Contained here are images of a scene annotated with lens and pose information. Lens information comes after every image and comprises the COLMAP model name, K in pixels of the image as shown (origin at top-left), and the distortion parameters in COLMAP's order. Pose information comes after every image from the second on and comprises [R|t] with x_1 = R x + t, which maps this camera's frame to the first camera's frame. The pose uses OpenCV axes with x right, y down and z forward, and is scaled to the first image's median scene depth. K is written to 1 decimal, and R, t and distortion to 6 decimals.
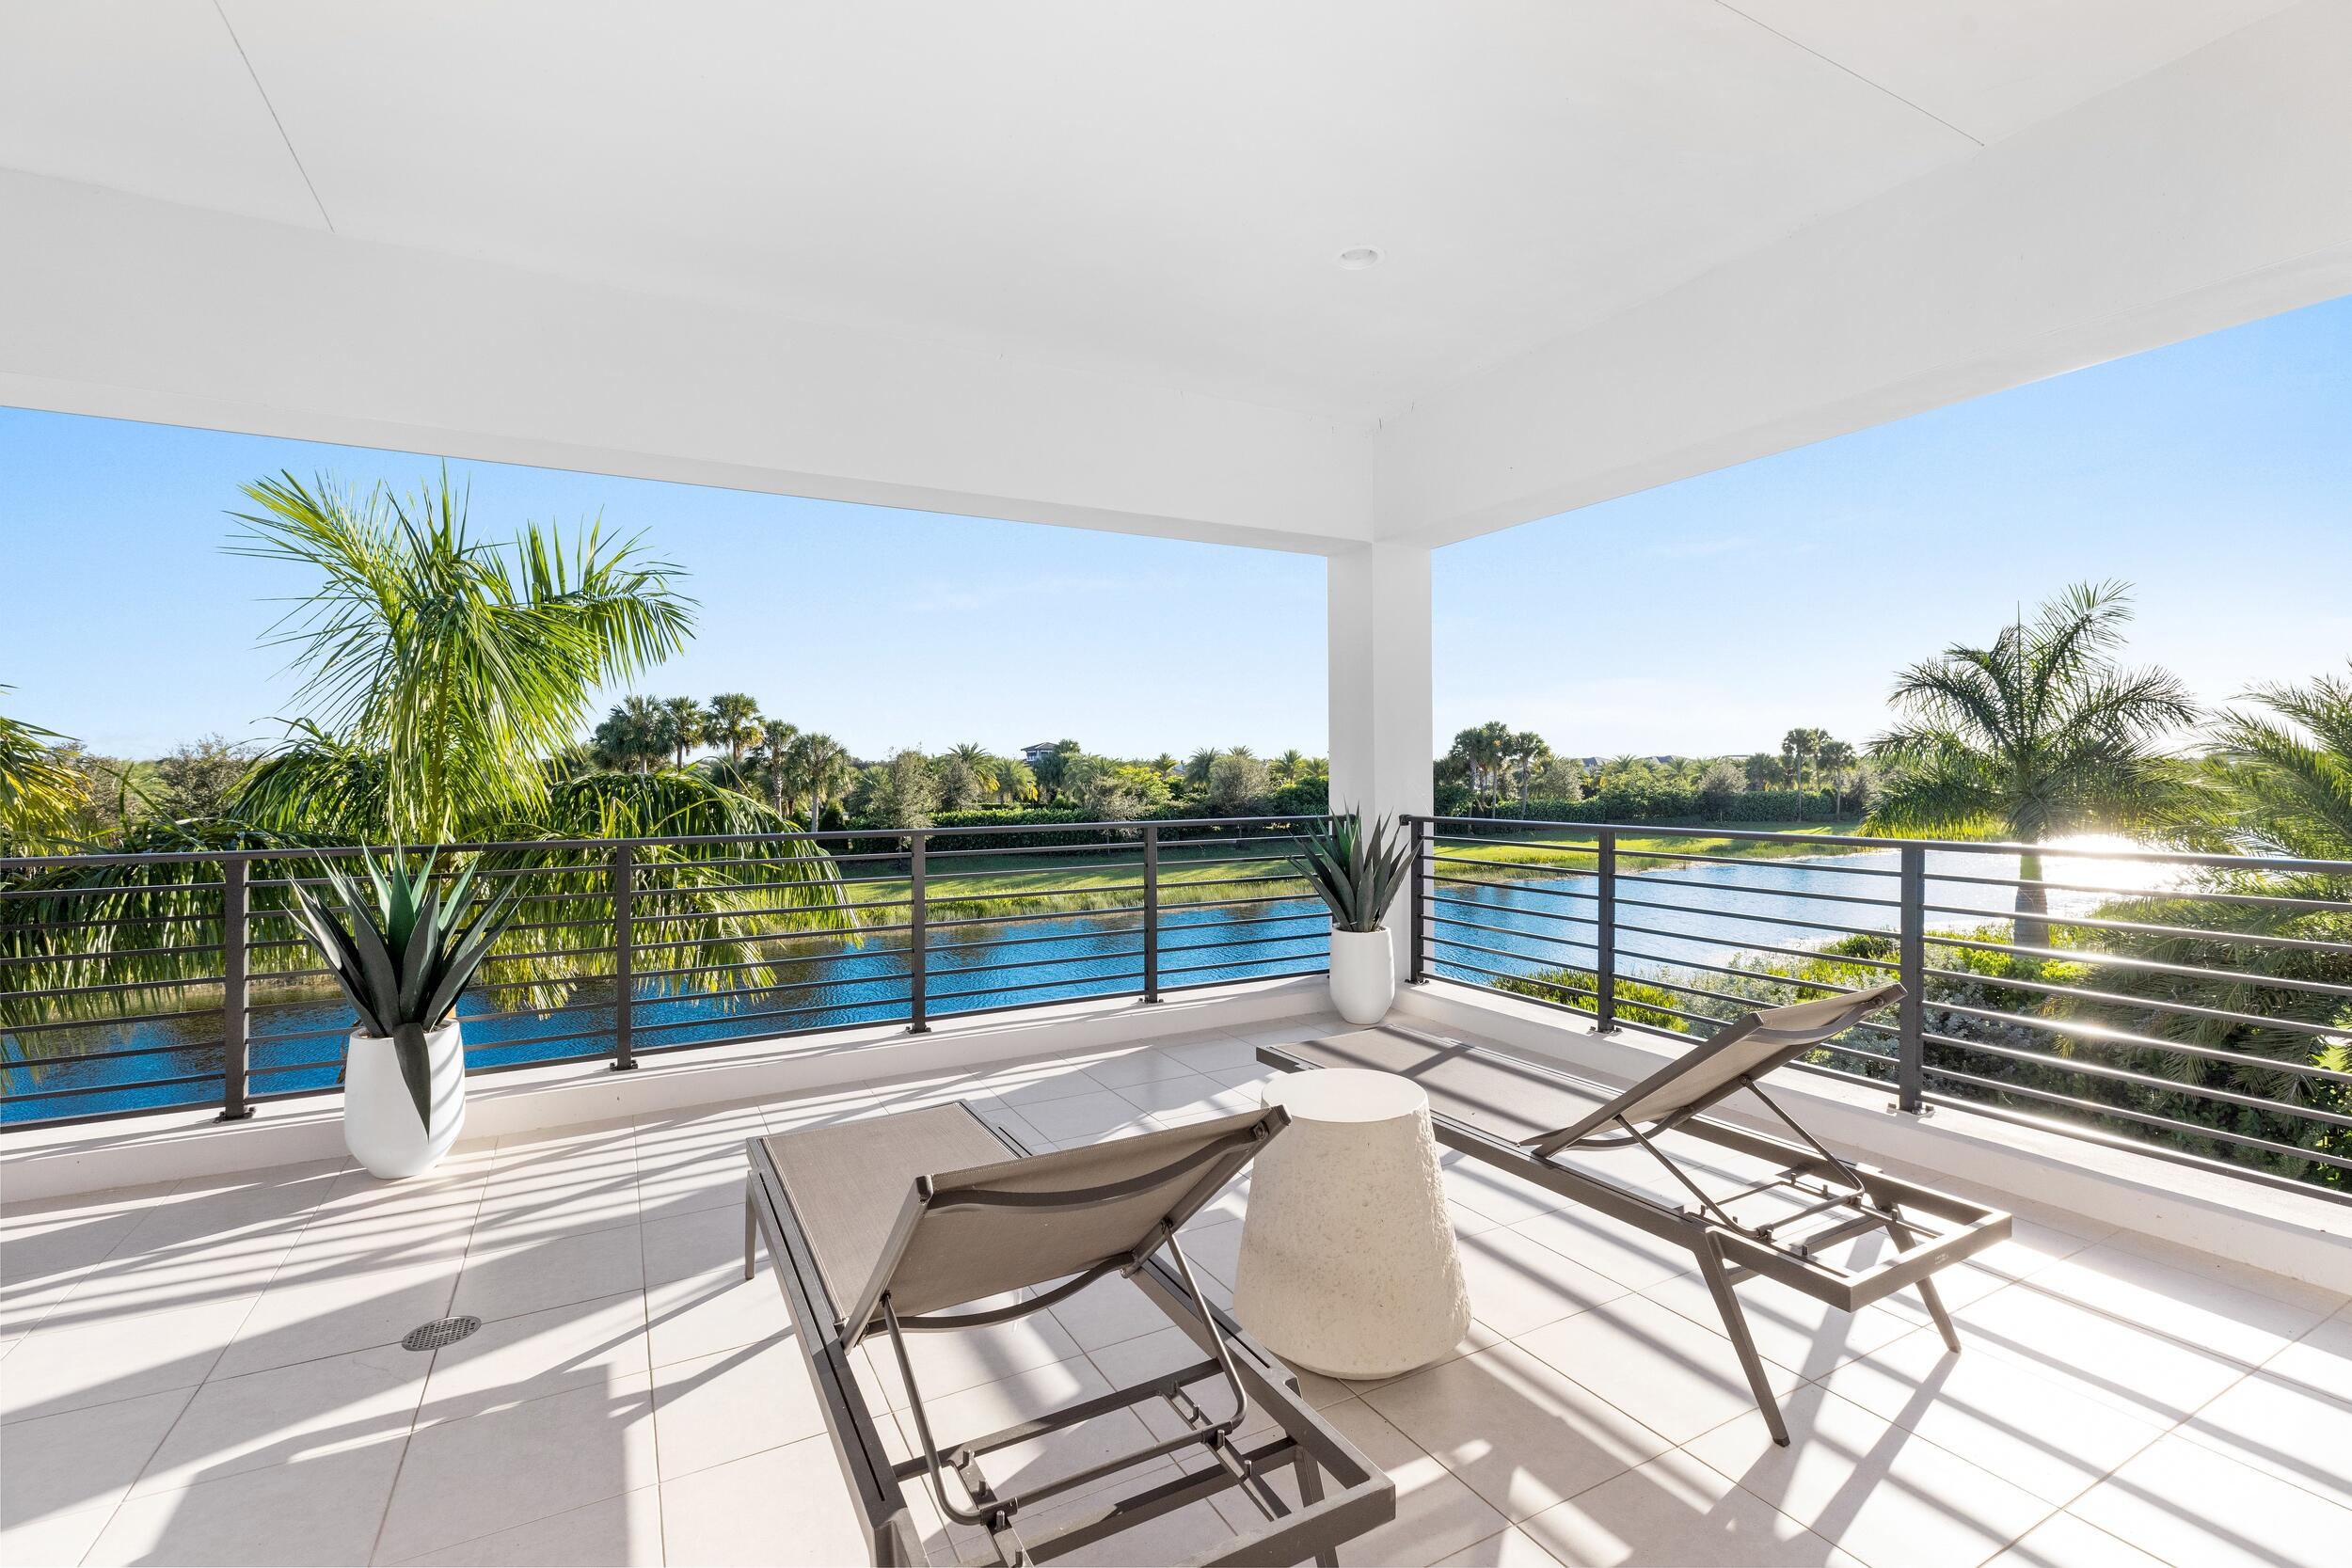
lens RADIAL K [[1087.3, 0, 1170.9], [0, 1087.3, 776.2], [0, 0, 1]] dist [0.001020, 0.000123]
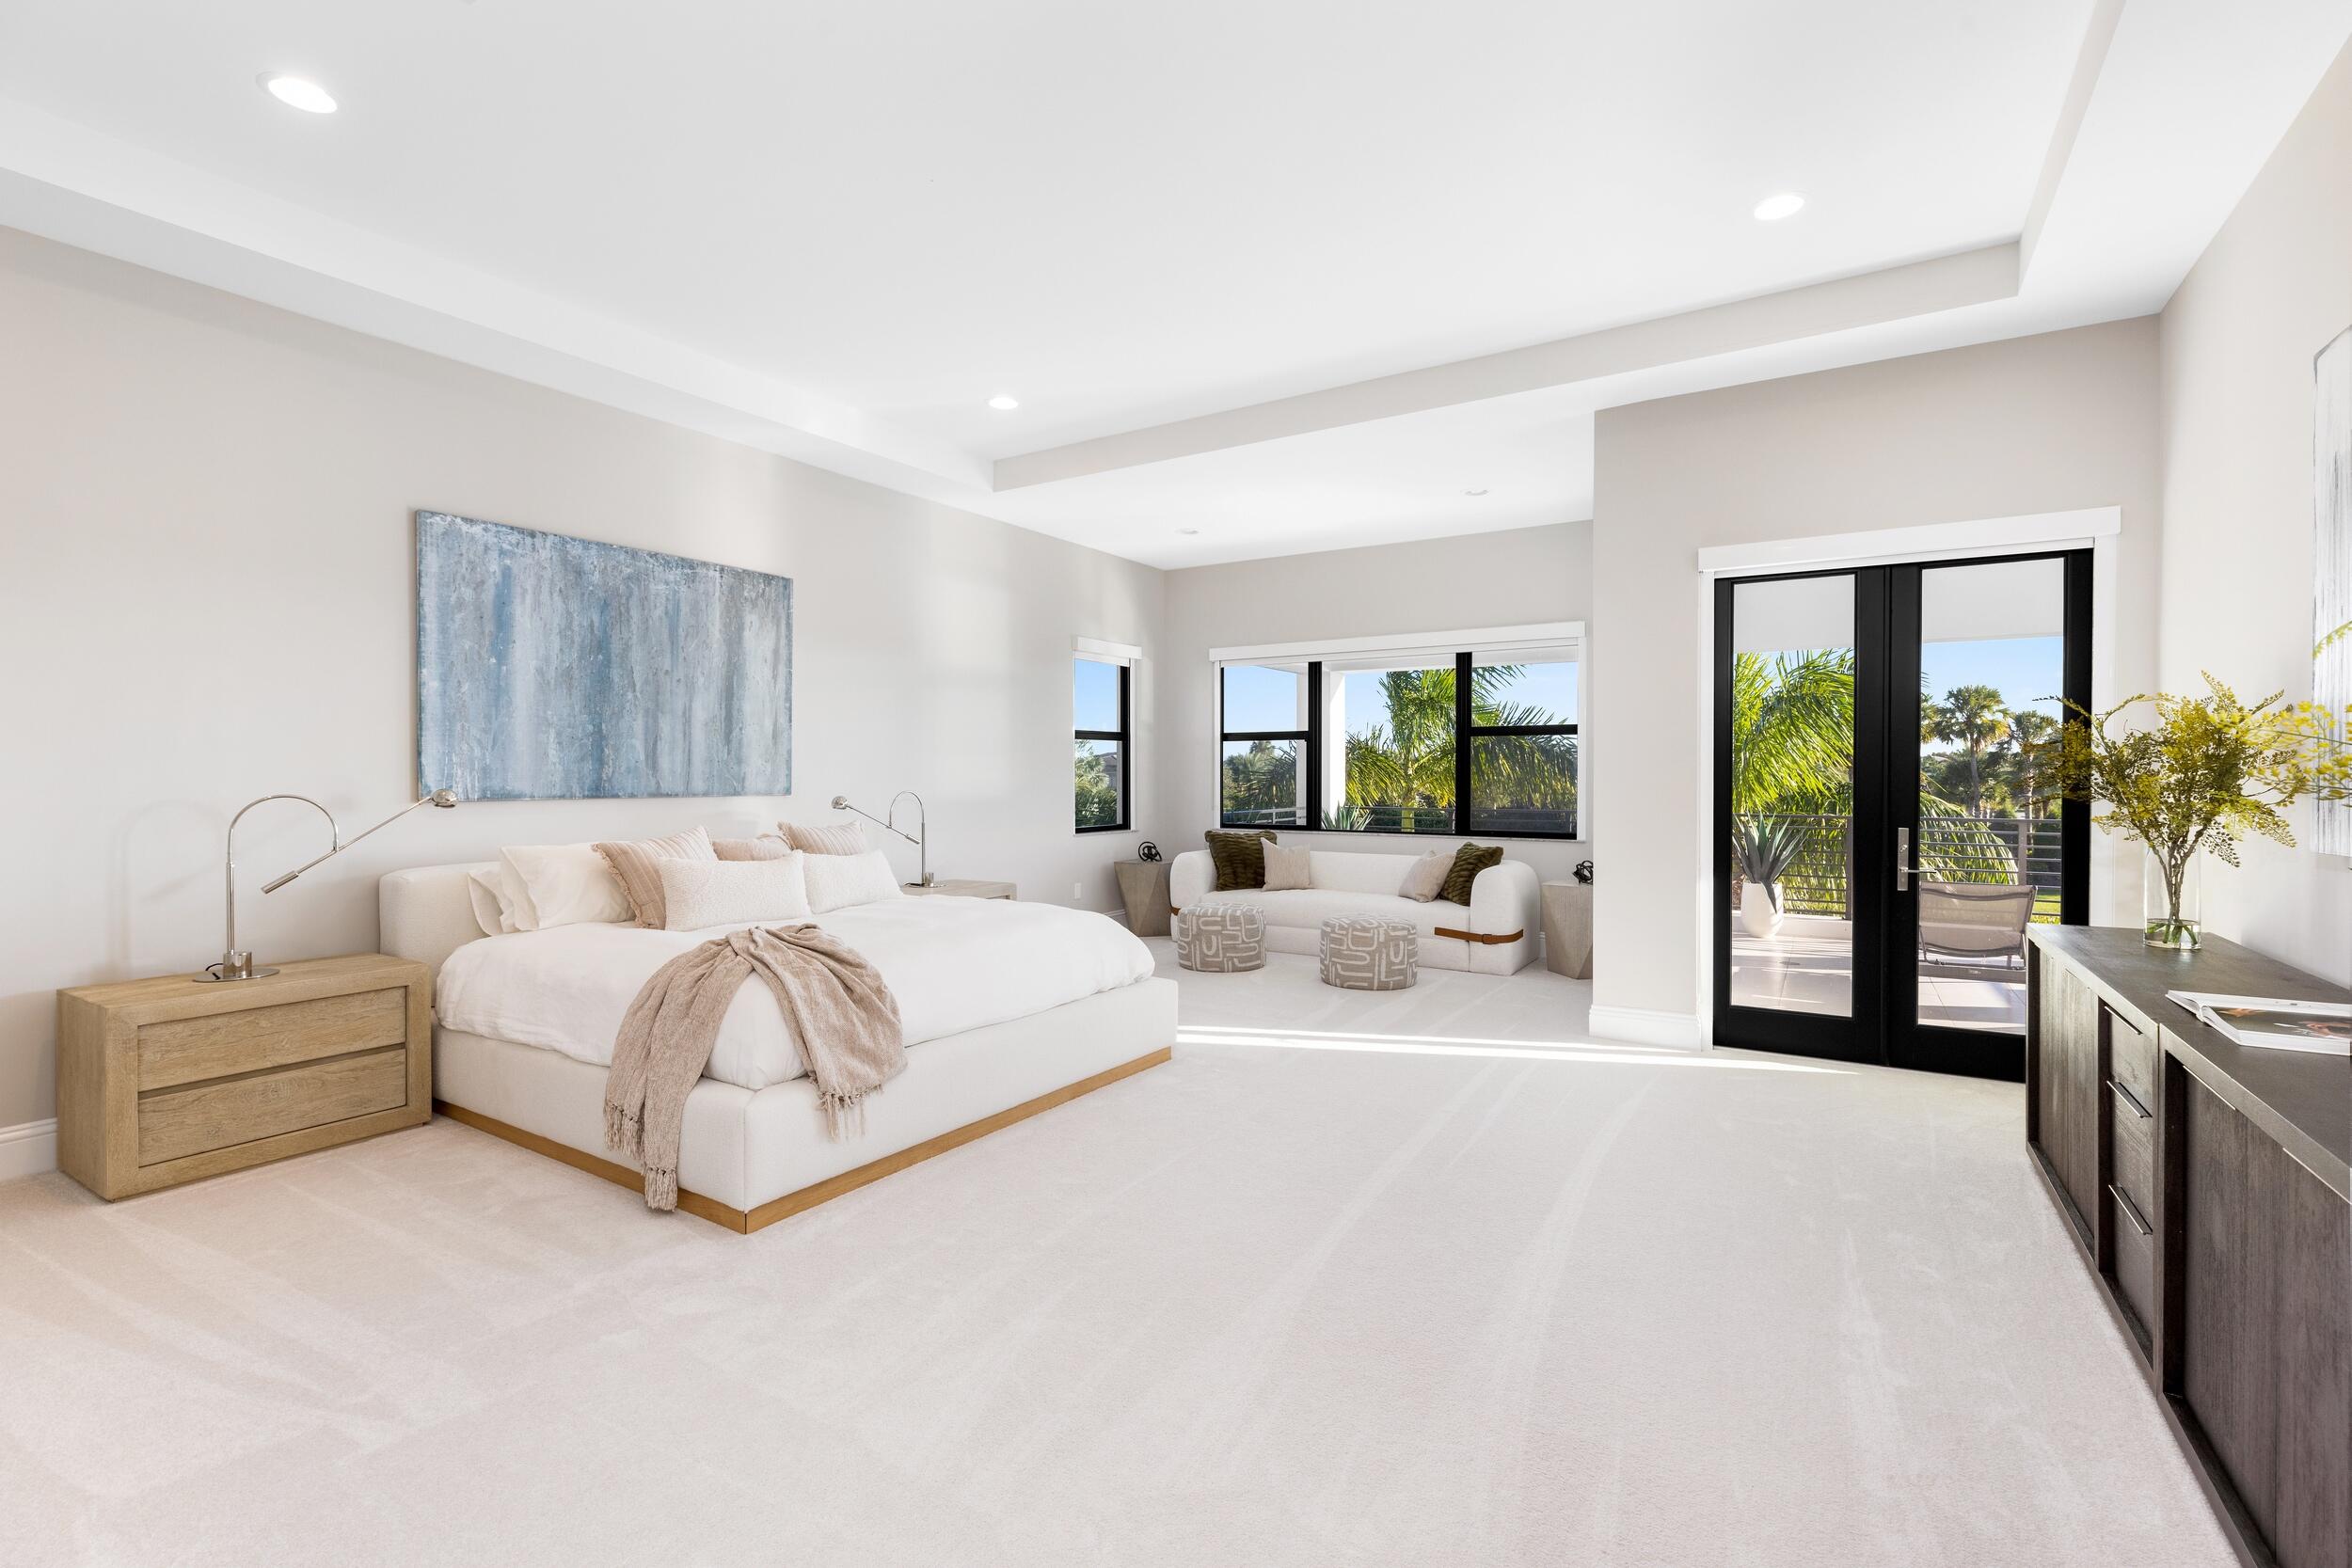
lens RADIAL K [[1118.3, 0, 1173.0], [0, 1118.3, 781.1], [0, 0, 1]] dist [0.016312, 0.000130]
pose [[0.533278, 0.012635, -0.845846, 0.061512], [-0.002325, 0.999907, 0.013470, -0.004088], [0.845937, -0.005217, 0.533258, -0.121074]]
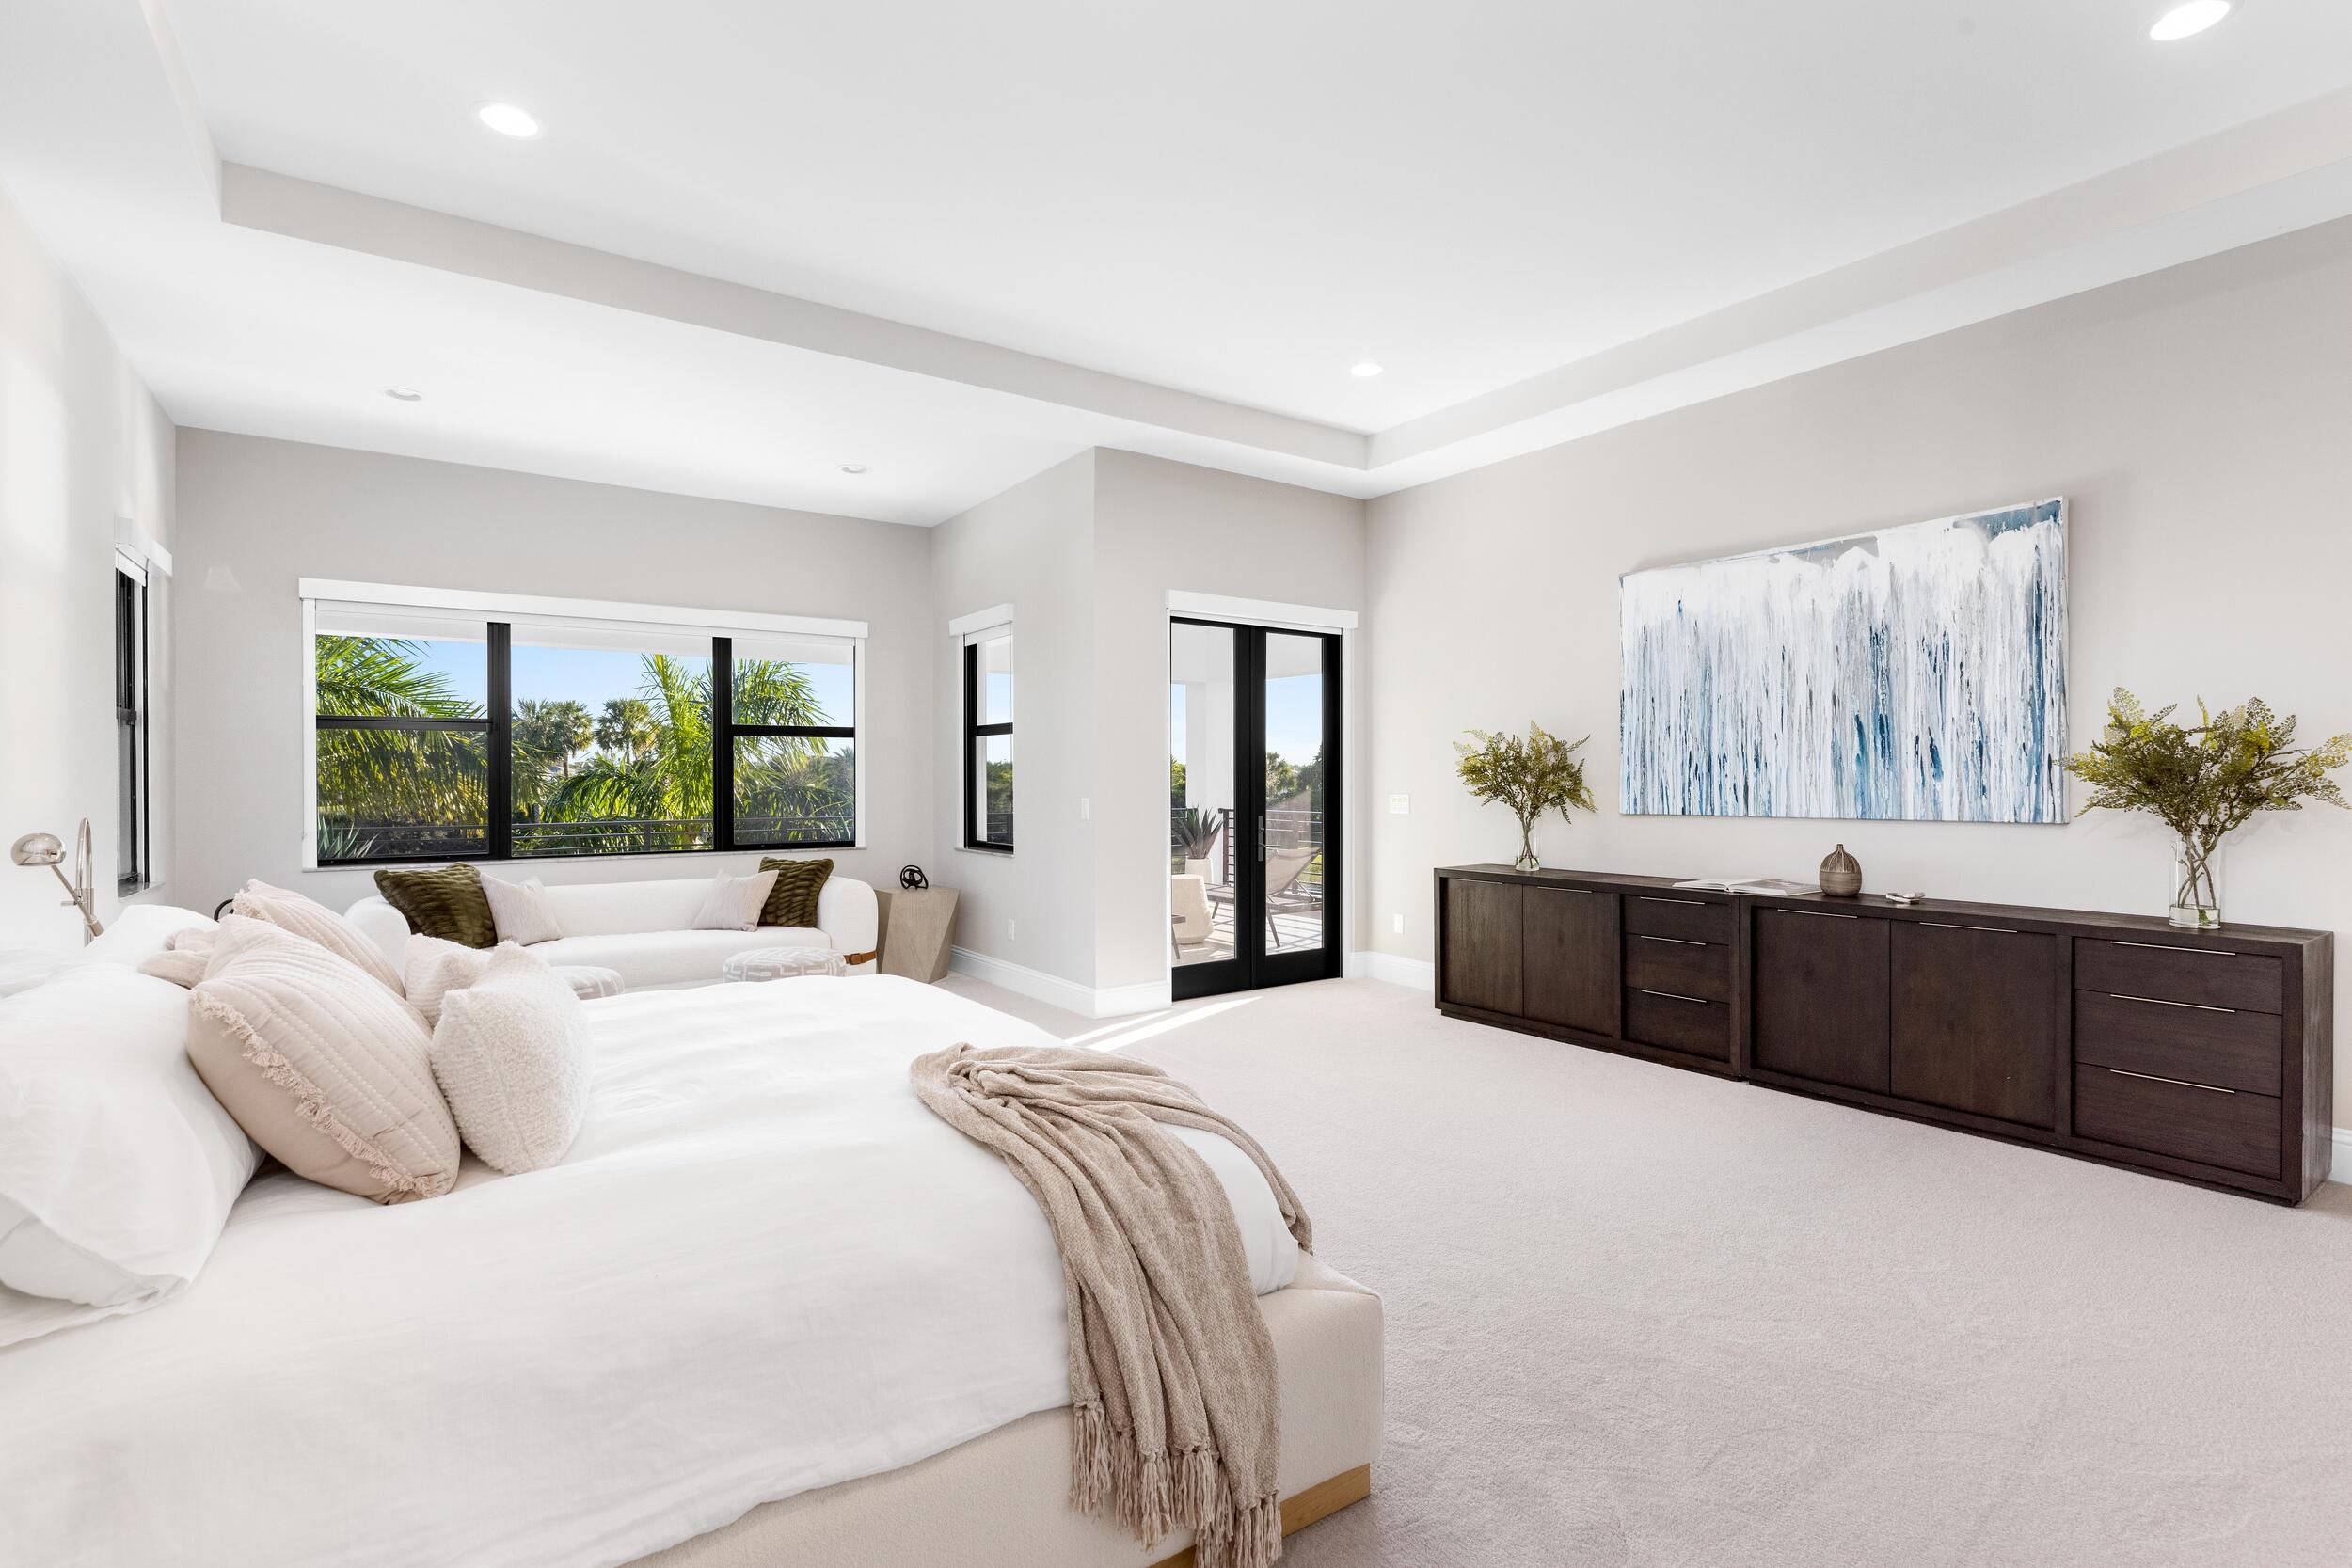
lens RADIAL K [[1089.1, 0, 1269.9], [0, 1089.1, 780.0], [0, 0, 1]] dist [-0.001322, 0.000473]
pose [[0.978239, 0.003131, 0.207456, -0.017649], [-0.003827, 0.999988, 0.002957, -0.003583], [-0.207444, -0.003687, 0.978240, -0.145851]]
